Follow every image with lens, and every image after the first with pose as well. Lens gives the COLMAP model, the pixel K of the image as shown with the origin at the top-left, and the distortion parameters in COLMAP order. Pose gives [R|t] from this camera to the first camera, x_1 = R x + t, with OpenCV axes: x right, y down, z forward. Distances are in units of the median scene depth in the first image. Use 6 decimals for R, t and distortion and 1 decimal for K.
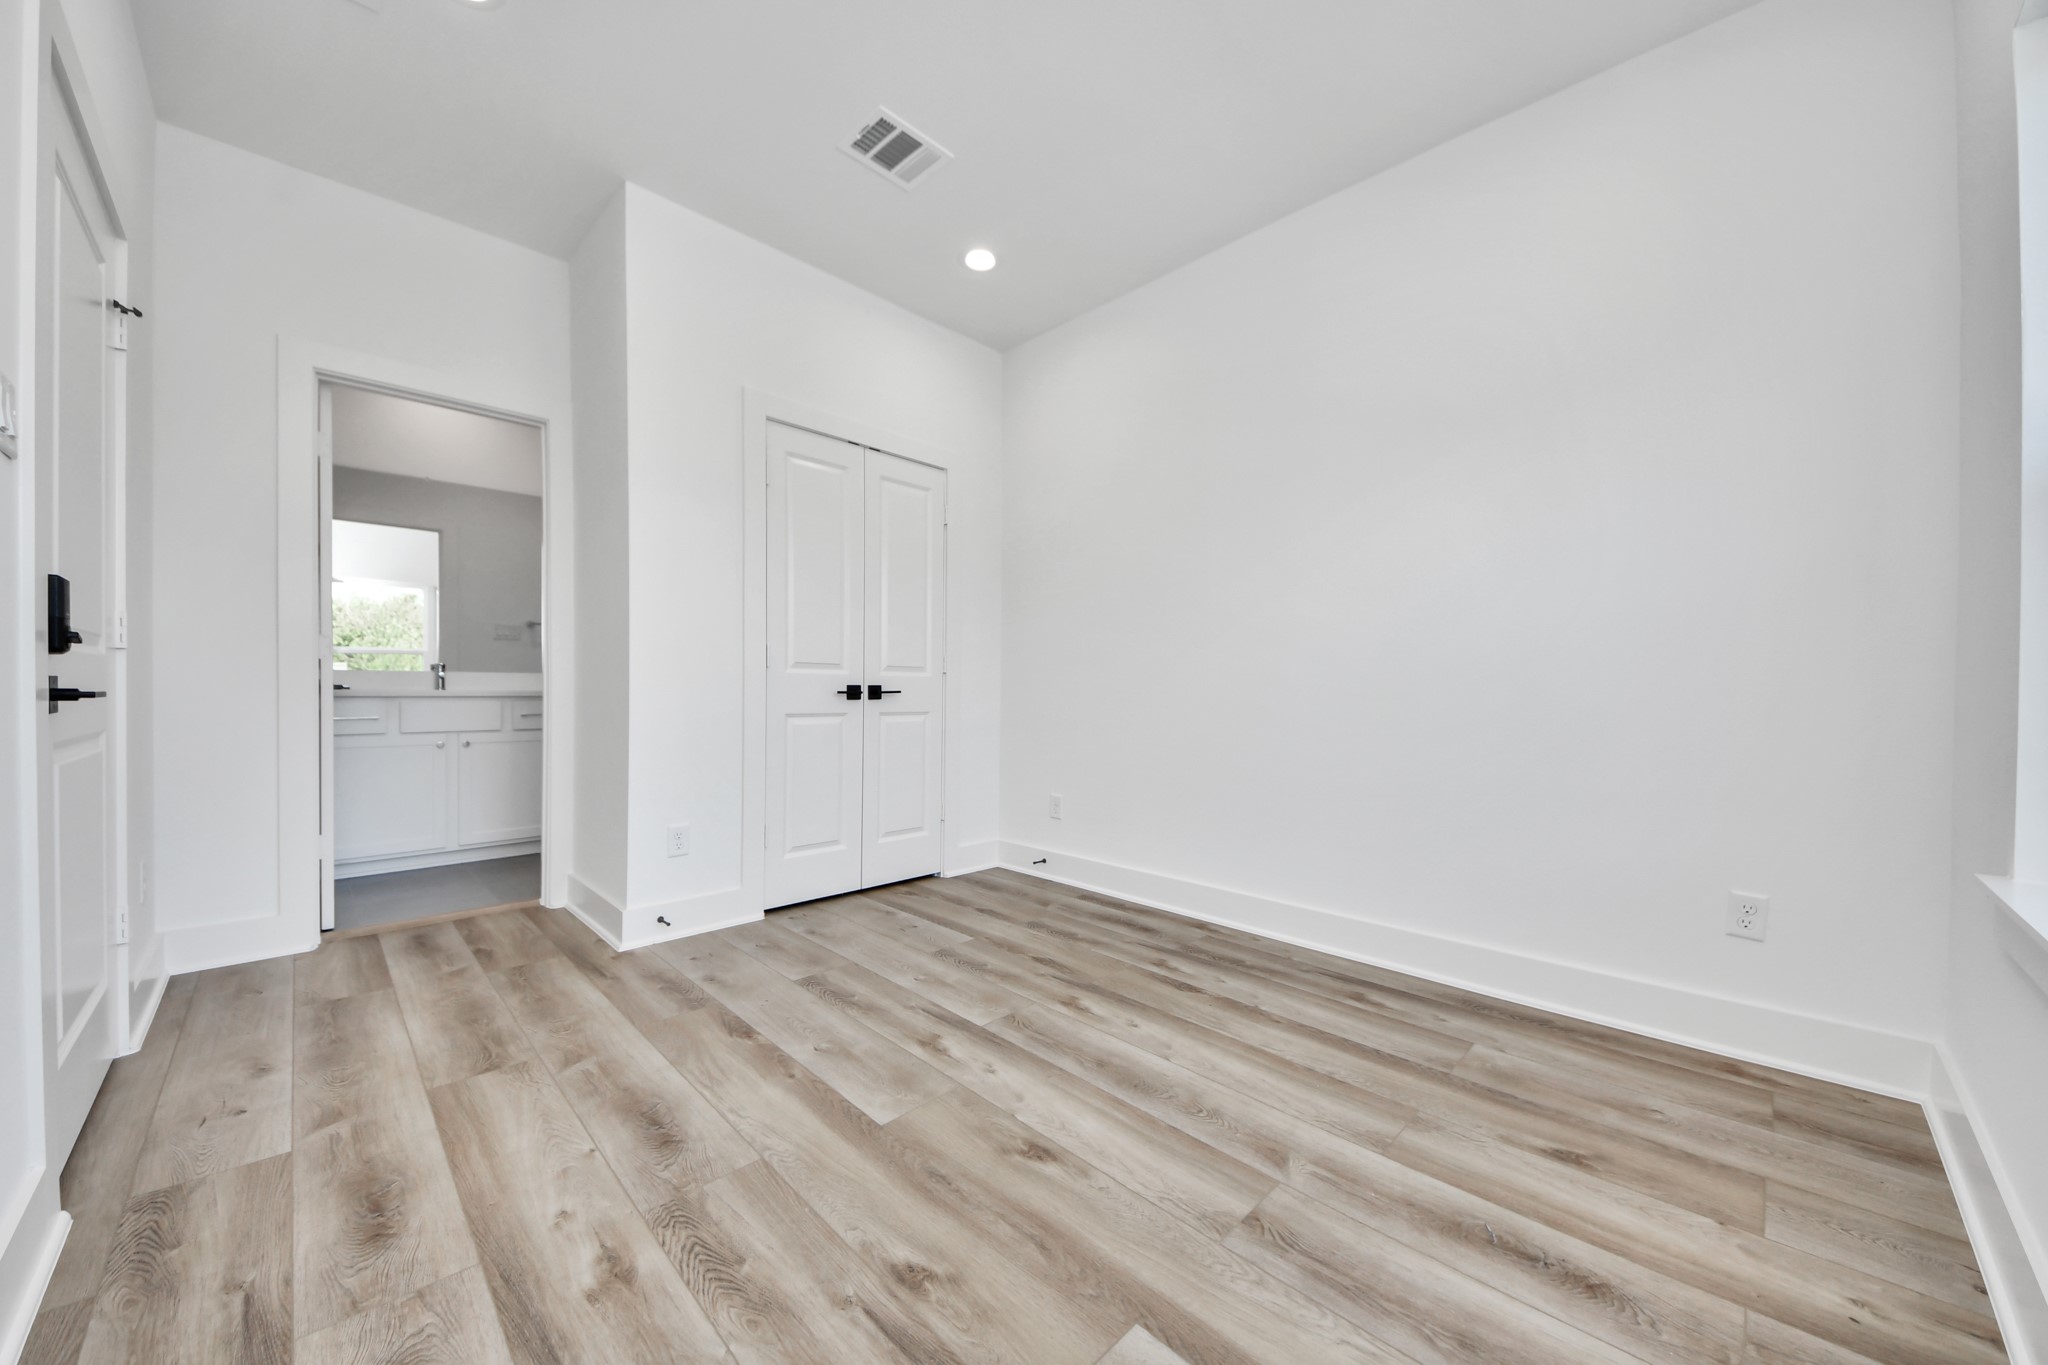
lens RADIAL K [[740.4, 0, 1017.3], [0, 740.4, 691.0], [0, 0, 1]] dist [-0.004320, -0.002805]
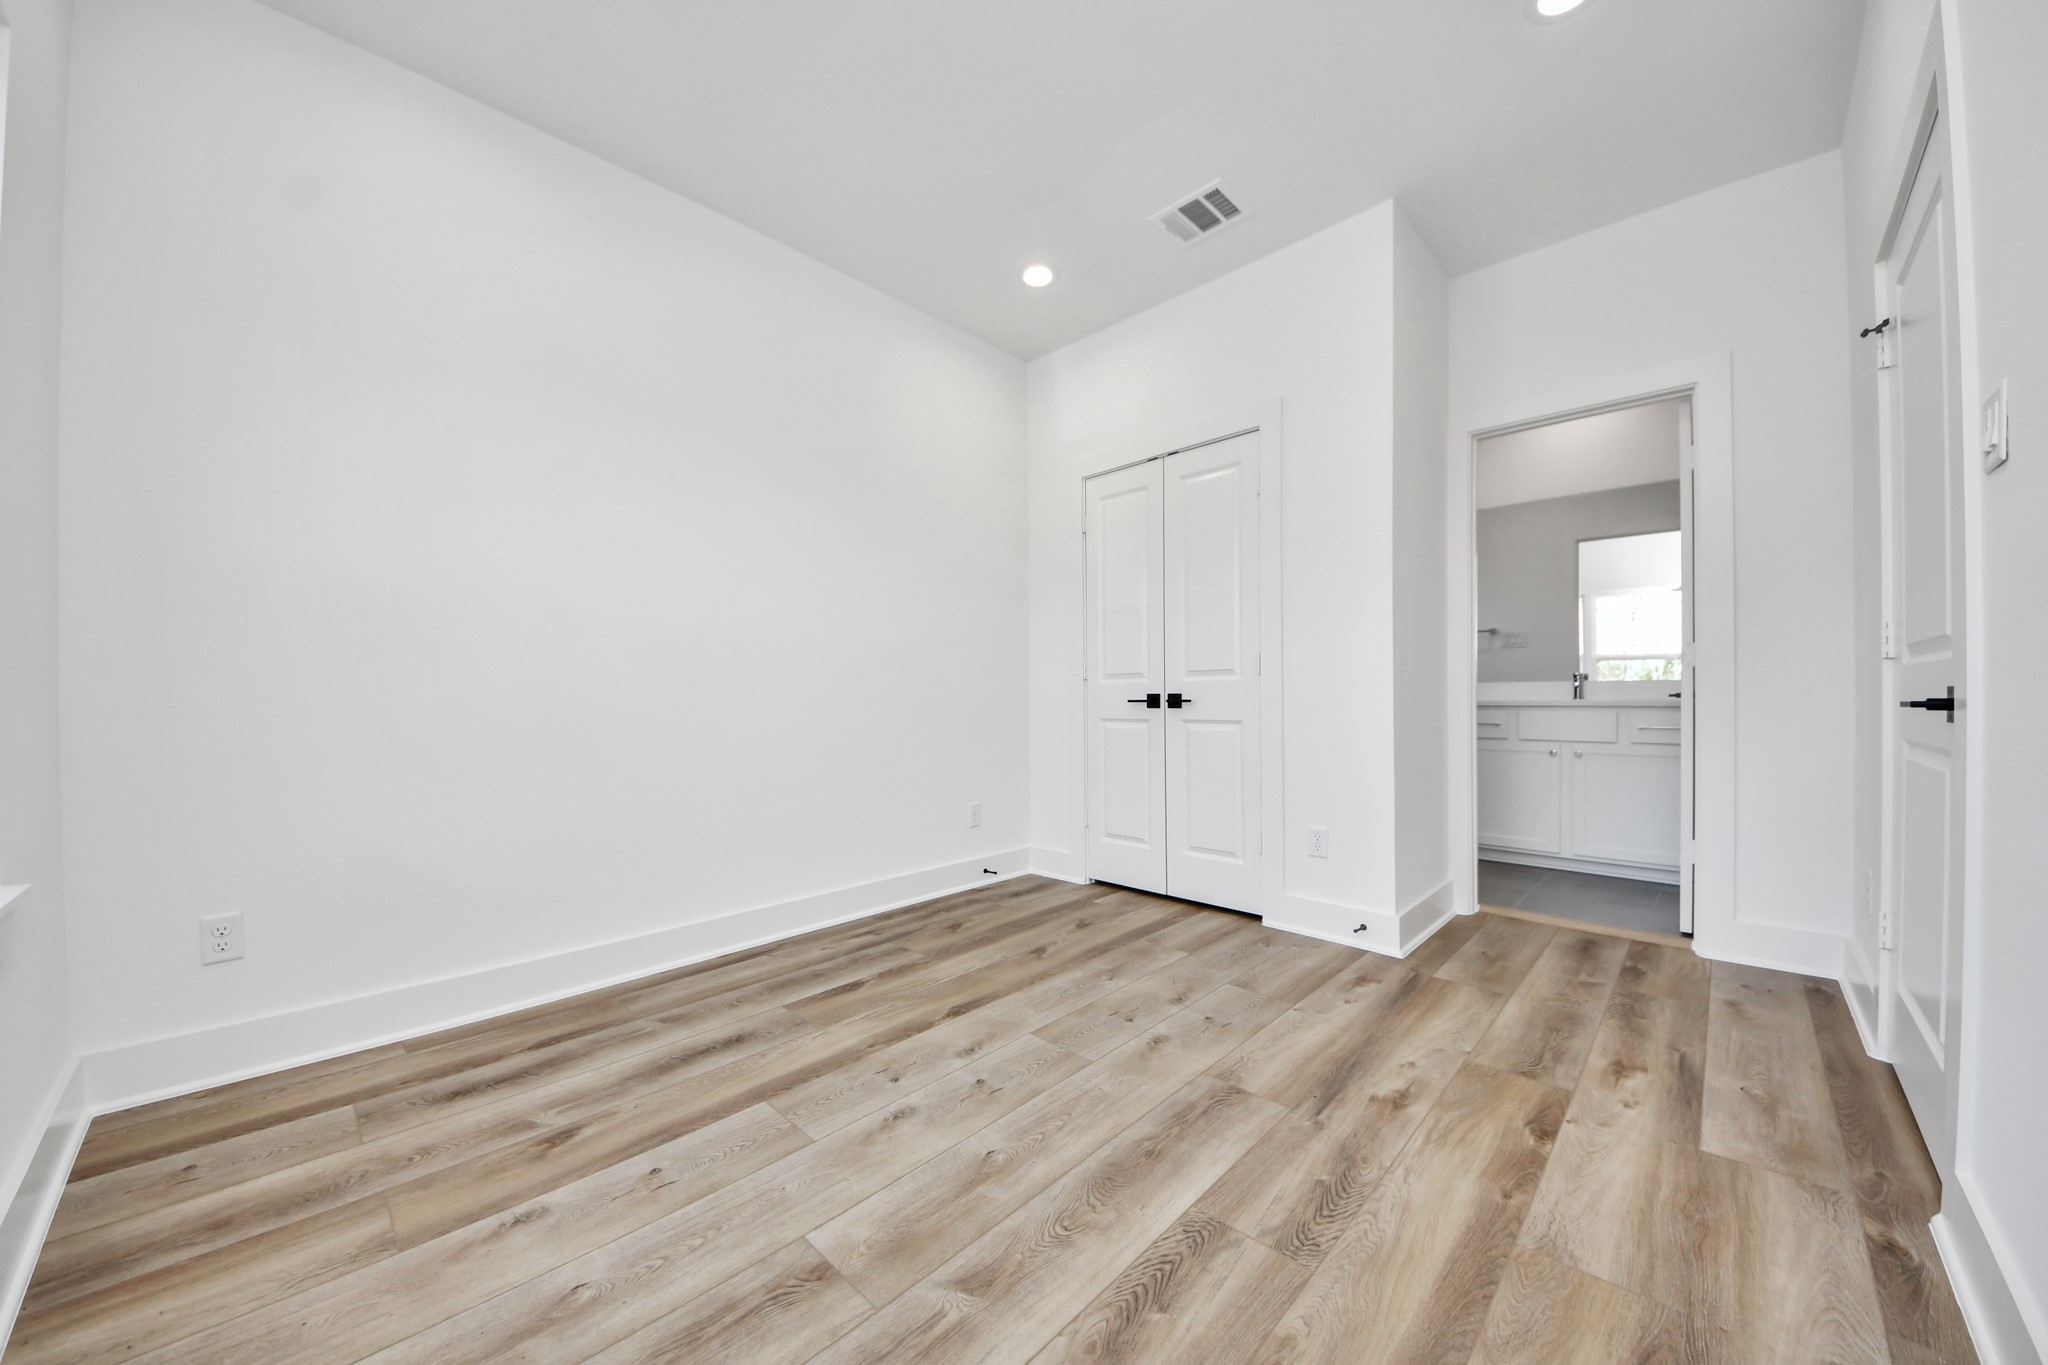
lens RADIAL K [[740.4, 0, 1017.6], [0, 740.4, 696.0], [0, 0, 1]] dist [-0.004320, -0.002805]
pose [[0.023241, -0.009316, -0.999686, 0.782189], [0.002972, 0.999953, -0.009249, 0.004790], [0.999725, -0.002756, 0.023267, 0.768968]]
